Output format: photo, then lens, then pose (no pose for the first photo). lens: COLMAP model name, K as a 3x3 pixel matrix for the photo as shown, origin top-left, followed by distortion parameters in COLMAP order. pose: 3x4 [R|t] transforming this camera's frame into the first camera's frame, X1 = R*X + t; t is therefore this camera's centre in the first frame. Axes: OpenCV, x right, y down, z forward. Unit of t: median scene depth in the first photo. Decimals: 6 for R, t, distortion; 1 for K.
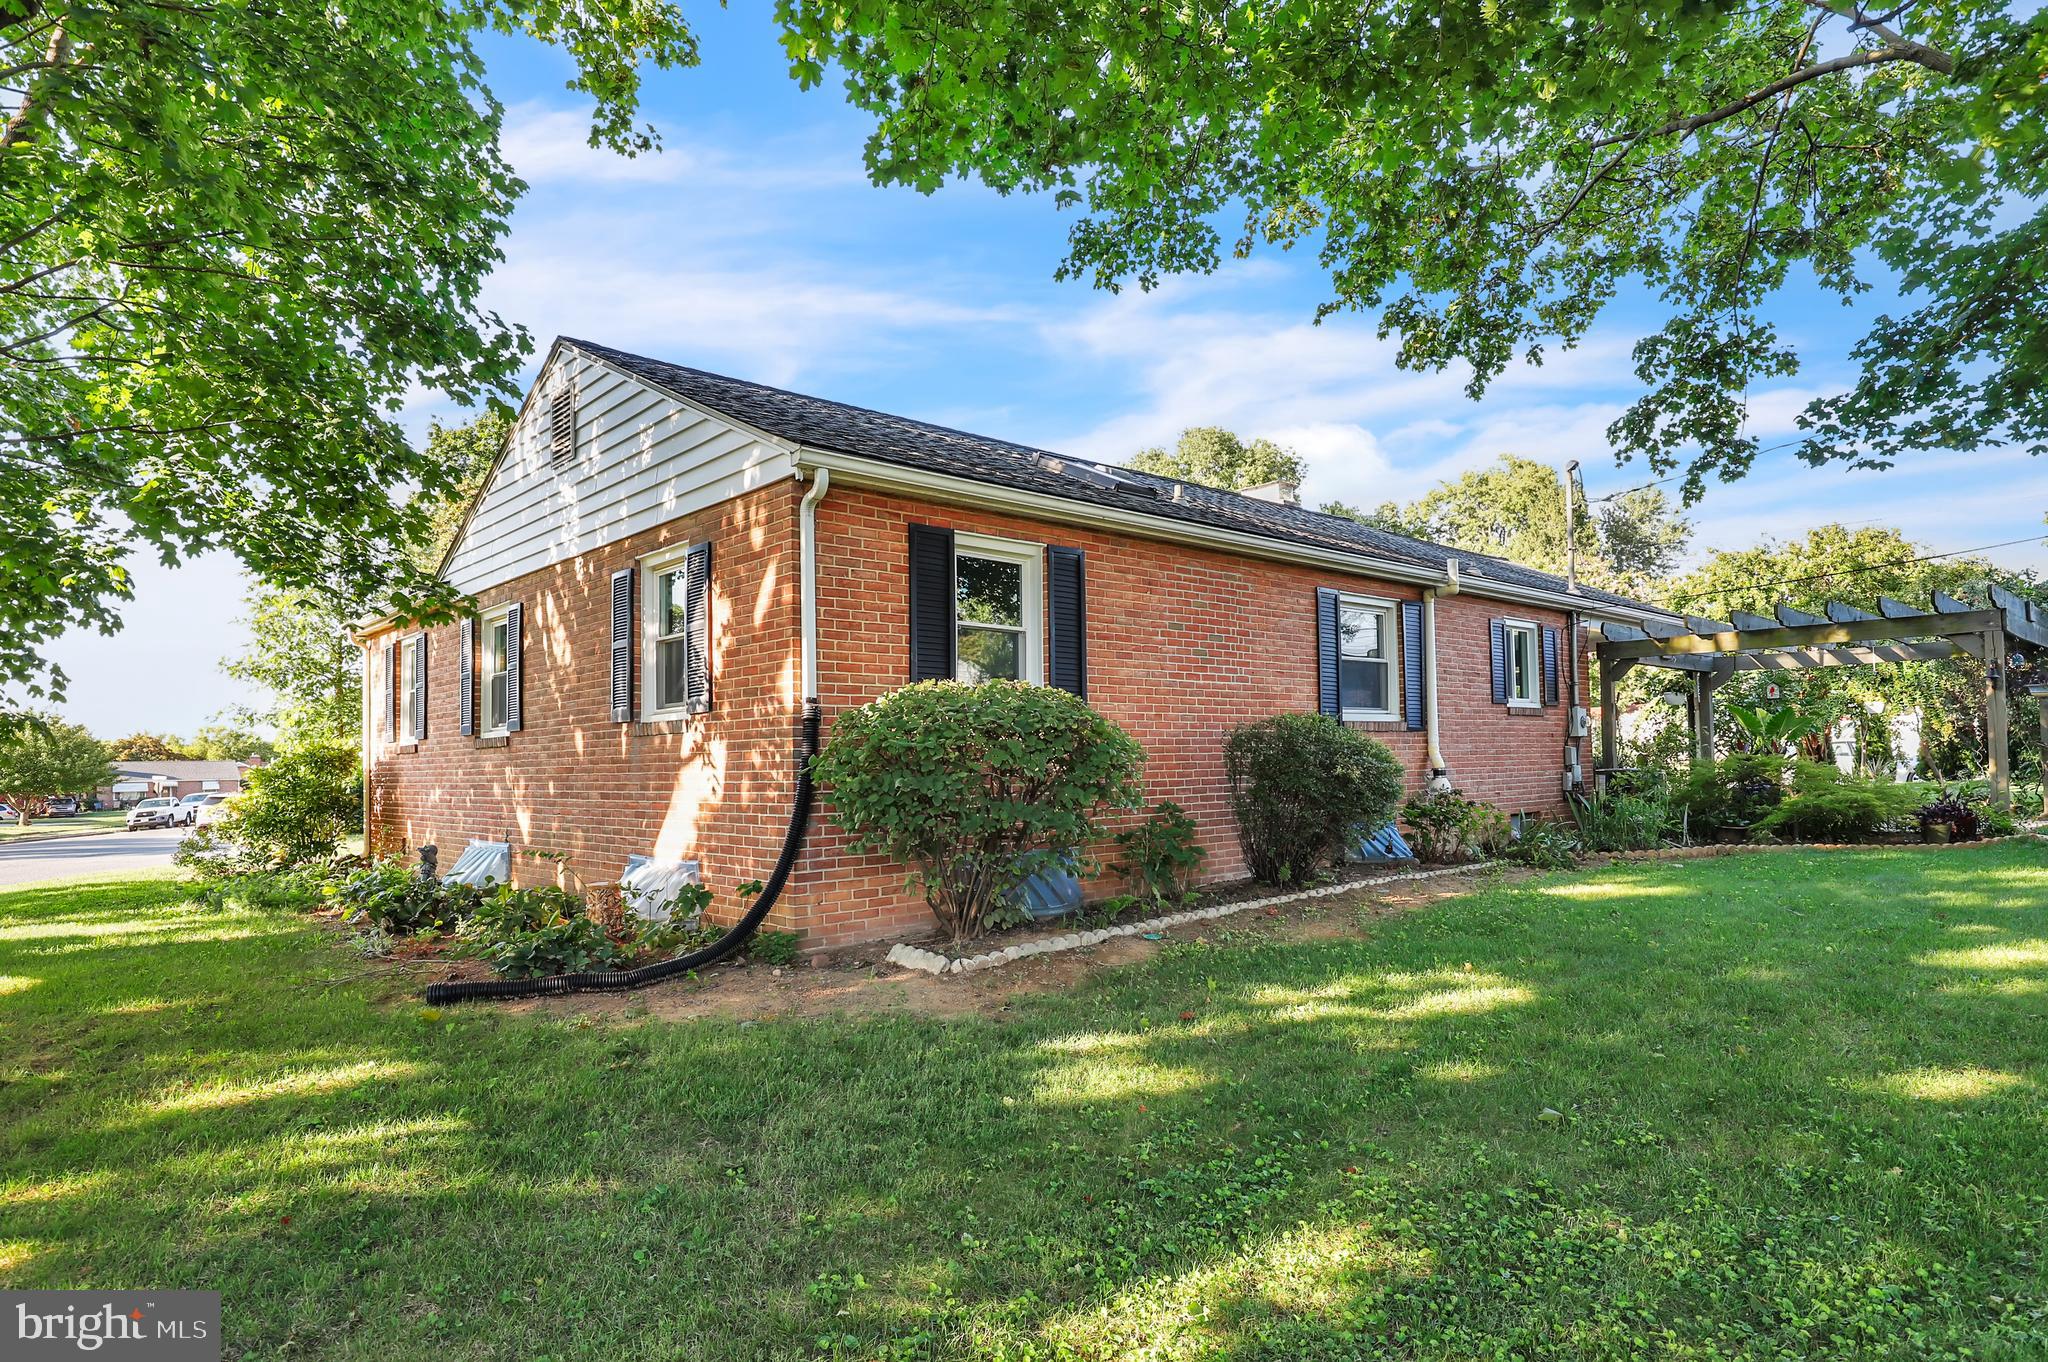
lens RADIAL K [[1118.7, 0, 1016.2], [0, 1118.7, 715.2], [0, 0, 1]] dist [-0.000241, -0.000406]
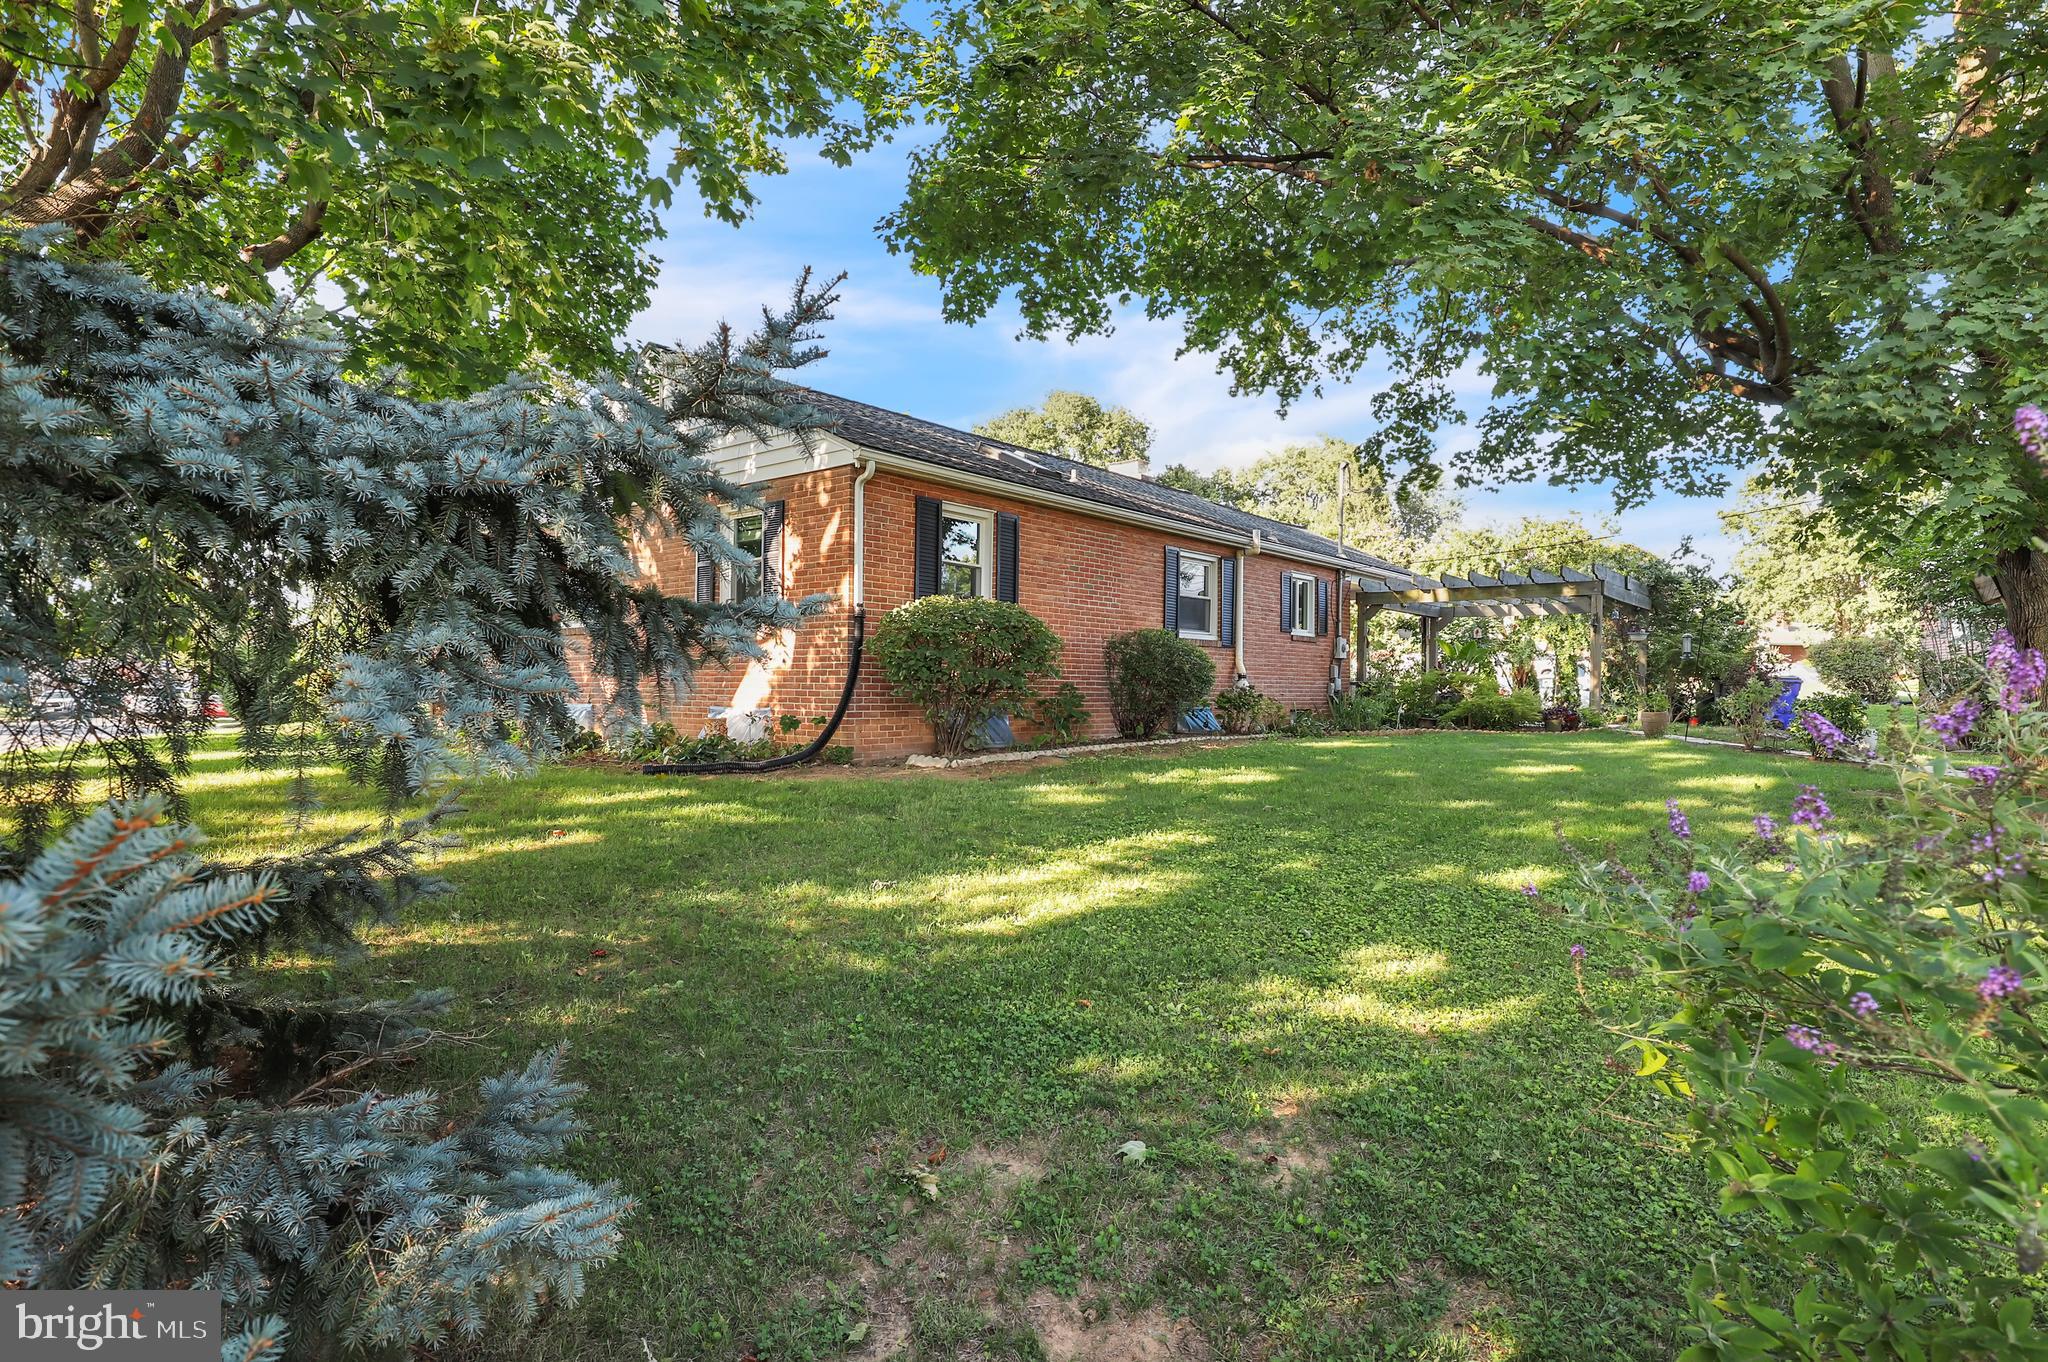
lens RADIAL K [[1132.1, 0, 1028.6], [0, 1132.1, 685.5], [0, 0, 1]] dist [0.003586, 0.000008]
pose [[0.987811, 0.027627, 0.153188, -0.140514], [-0.032010, 0.999144, 0.026218, 0.038485], [-0.152332, -0.030802, 0.987849, -0.478224]]
